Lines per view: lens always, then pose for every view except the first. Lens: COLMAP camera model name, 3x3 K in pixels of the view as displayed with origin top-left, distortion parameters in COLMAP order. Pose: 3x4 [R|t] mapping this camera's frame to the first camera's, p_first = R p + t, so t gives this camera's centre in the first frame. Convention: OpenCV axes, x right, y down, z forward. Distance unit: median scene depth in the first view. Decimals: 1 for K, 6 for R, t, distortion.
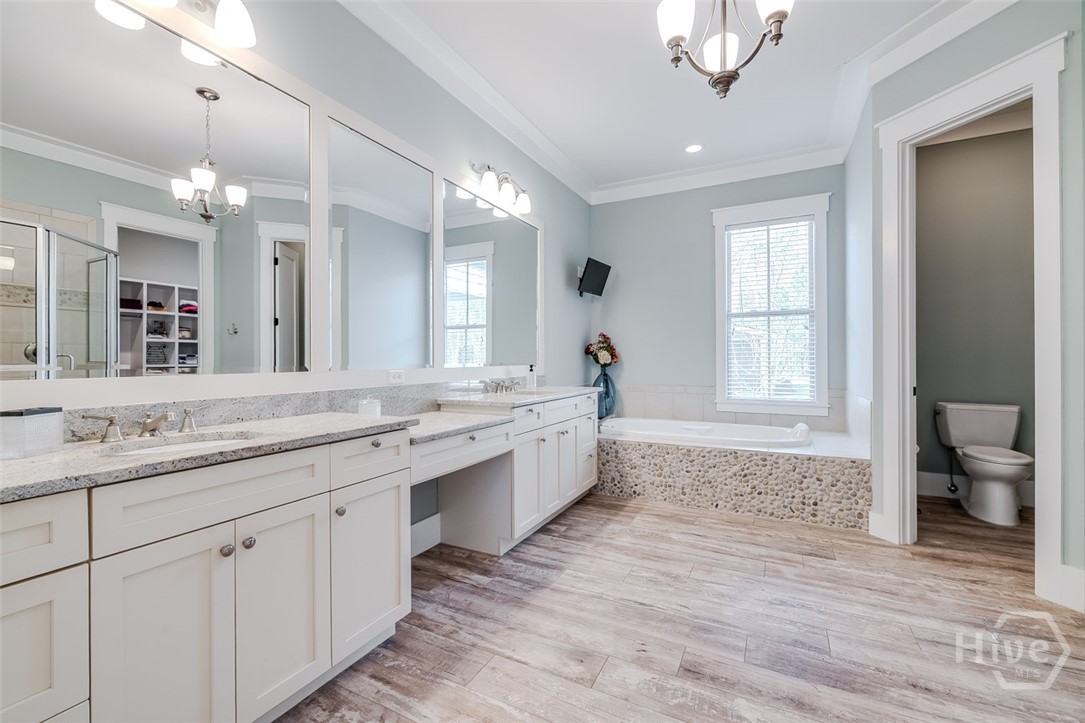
lens RADIAL K [[454.2, 0, 537.4], [0, 454.2, 359.6], [0, 0, 1]] dist [-0.002402, -0.000009]
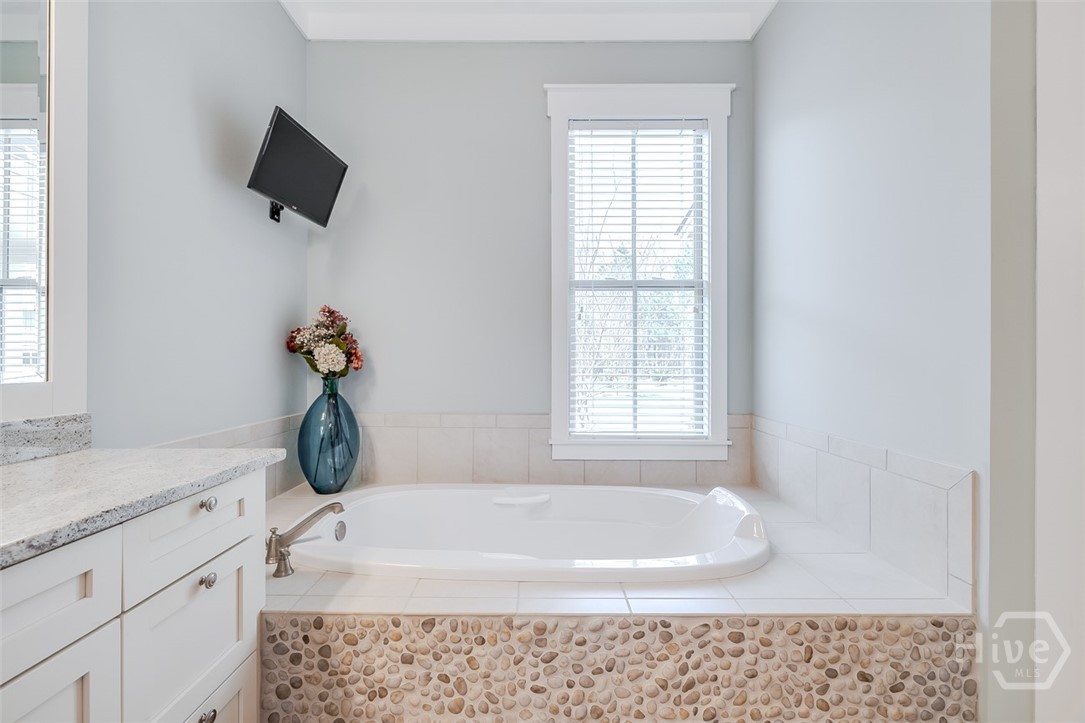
lens RADIAL K [[454.2, 0, 537.4], [0, 454.2, 359.6], [0, 0, 1]] dist [-0.002402, -0.000009]
pose [[0.886178, 0.007359, 0.463286, 0.180969], [-0.004964, 0.999967, -0.006388, -0.002373], [-0.463318, 0.003361, 0.886186, 0.740203]]
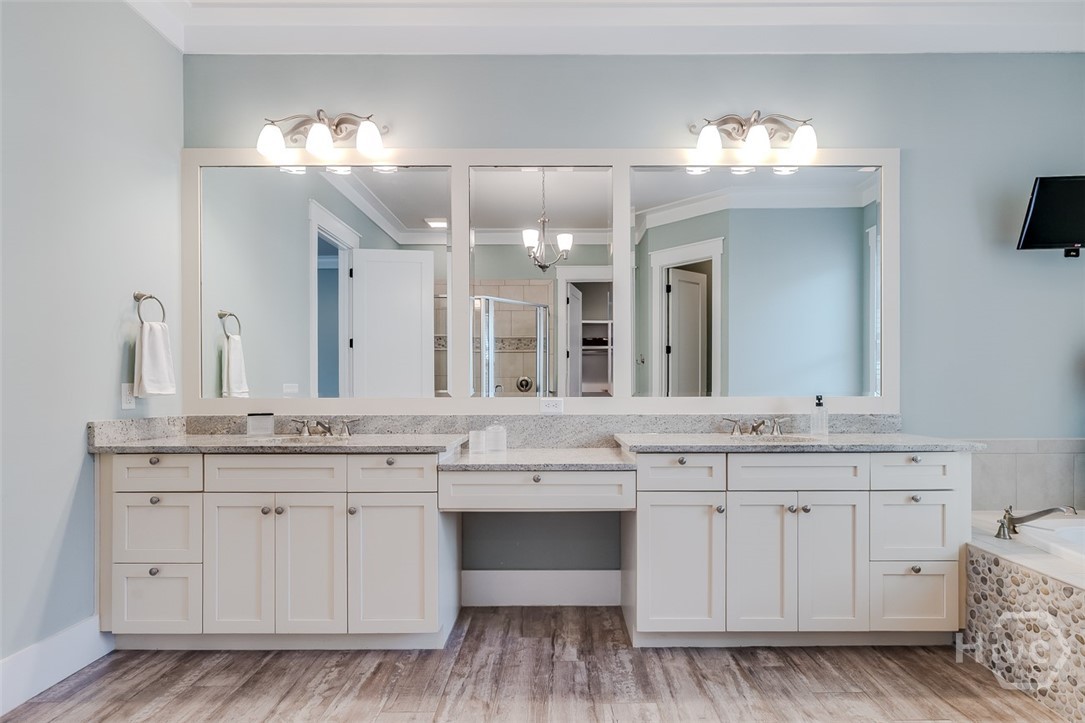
lens RADIAL K [[528.4, 0, 562.0], [0, 528.4, 389.7], [0, 0, 1]] dist [-0.001352, 0.000106]
pose [[0.472208, 0.006801, -0.881461, 0.509277], [-0.001137, 0.999974, 0.007106, -0.001719], [0.881486, -0.002353, 0.472204, 0.386189]]
